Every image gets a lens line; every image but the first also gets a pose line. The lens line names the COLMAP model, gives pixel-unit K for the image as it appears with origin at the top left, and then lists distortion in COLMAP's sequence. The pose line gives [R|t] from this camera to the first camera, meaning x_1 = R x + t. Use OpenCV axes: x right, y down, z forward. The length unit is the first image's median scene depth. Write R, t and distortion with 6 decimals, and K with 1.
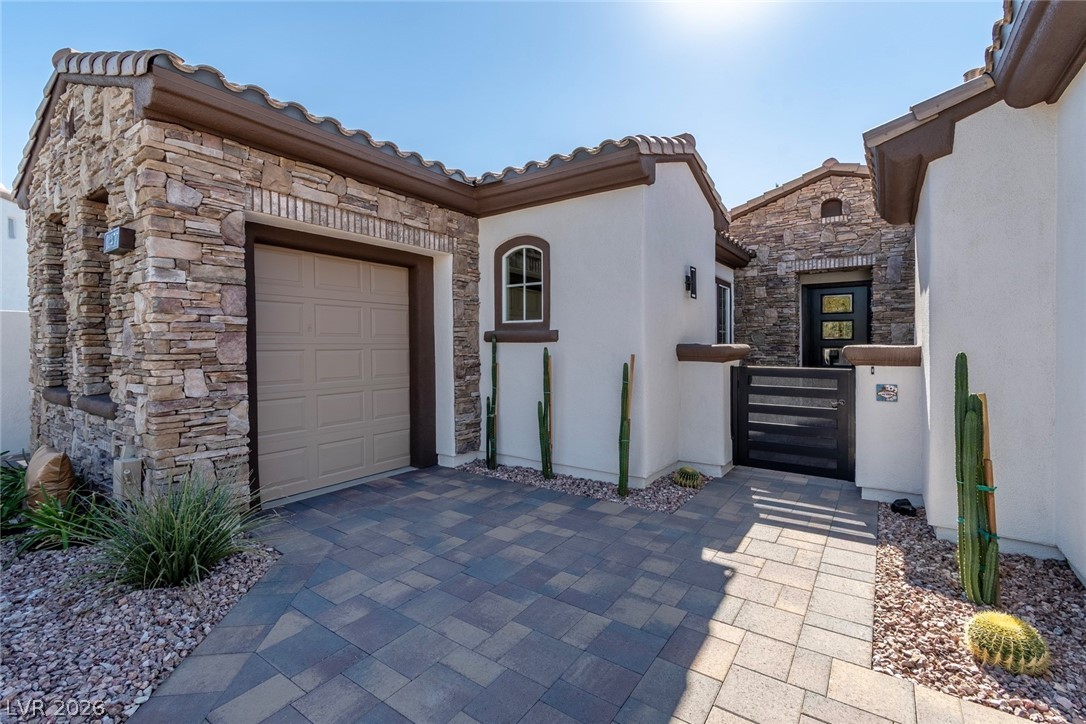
lens RADIAL K [[480.4, 0, 553.8], [0, 480.4, 344.8], [0, 0, 1]] dist [-0.002411, -0.000726]
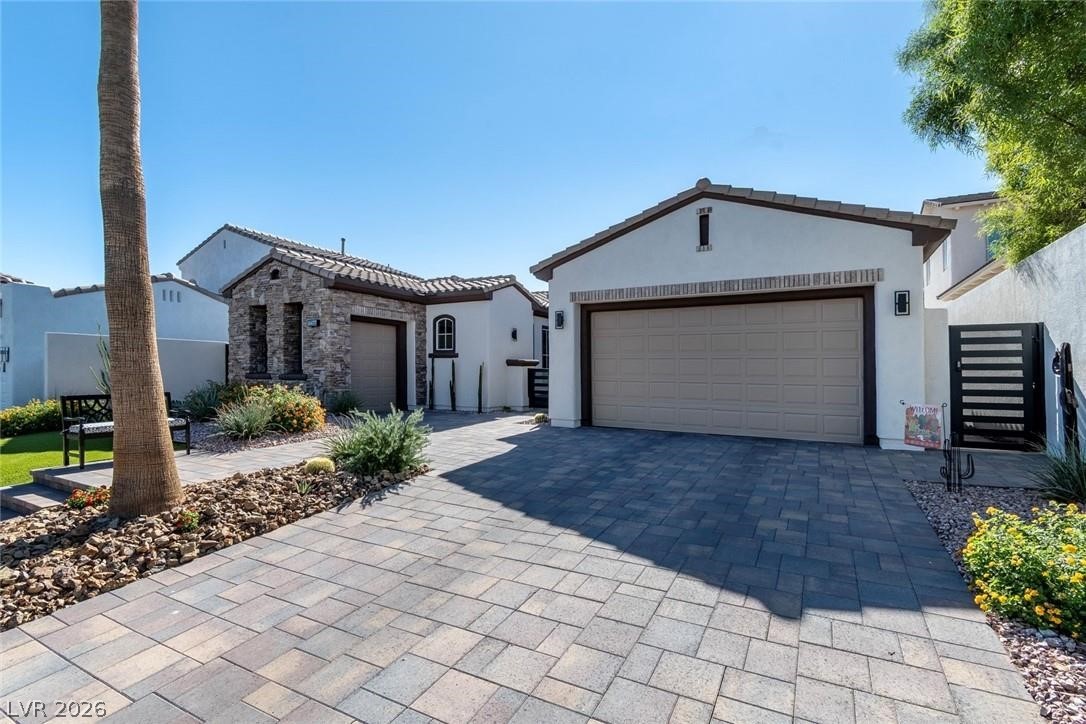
lens RADIAL K [[480.4, 0, 557.8], [0, 480.4, 381.7], [0, 0, 1]] dist [-0.002411, -0.000726]
pose [[0.990683, 0.006427, 0.136037, 0.111887], [-0.009705, 0.999678, 0.023444, 0.034195], [-0.135843, -0.024546, 0.990426, -0.966804]]
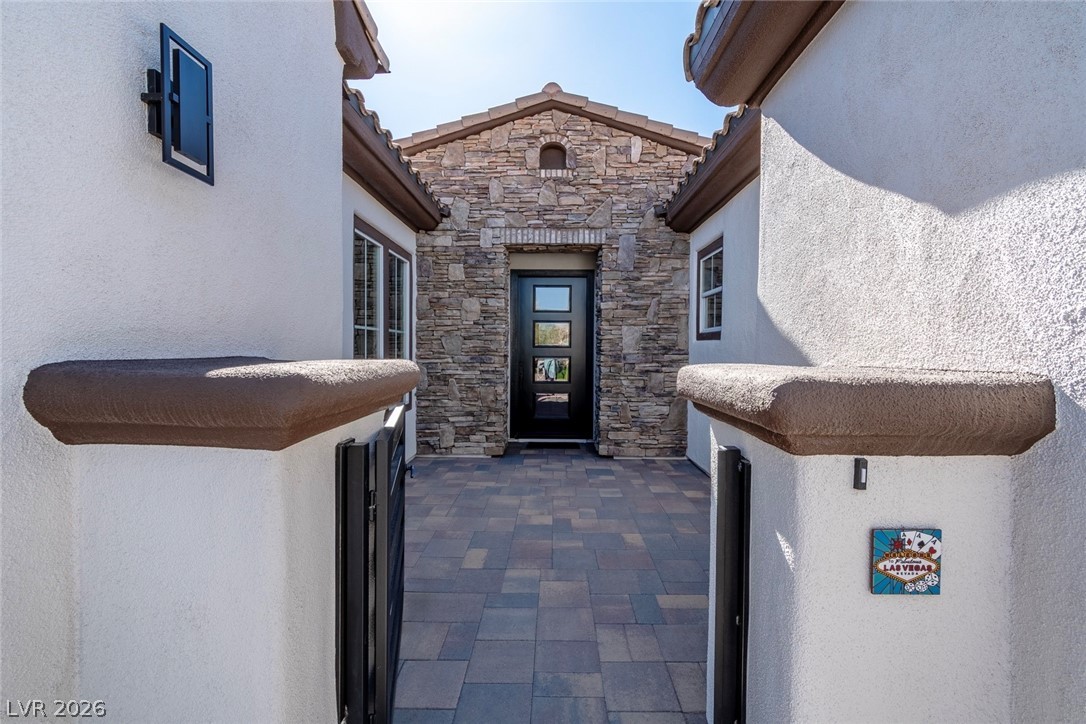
lens RADIAL K [[480.4, 0, 546.1], [0, 480.4, 355.3], [0, 0, 1]] dist [-0.002411, -0.000726]
pose [[0.832823, 0.000829, 0.553539, 0.197908], [-0.006674, 0.999941, 0.008544, -0.004899], [-0.553499, -0.010810, 0.832780, 0.448548]]
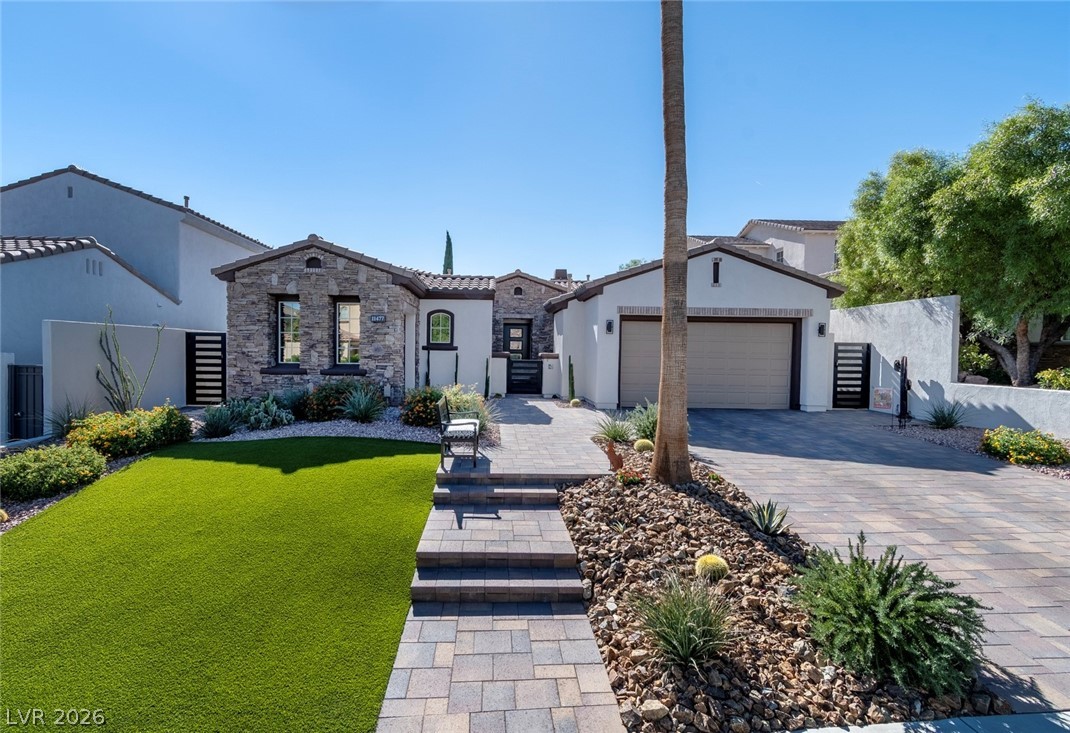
lens RADIAL K [[479.9, 0, 508.4], [0, 479.9, 382.0], [0, 0, 1]] dist [0.001558, -0.002899]
pose [[0.805368, -0.024472, 0.592270, -0.844361], [-0.017385, 0.997743, 0.064866, -0.005626], [-0.592521, -0.062537, 0.803124, -0.852329]]
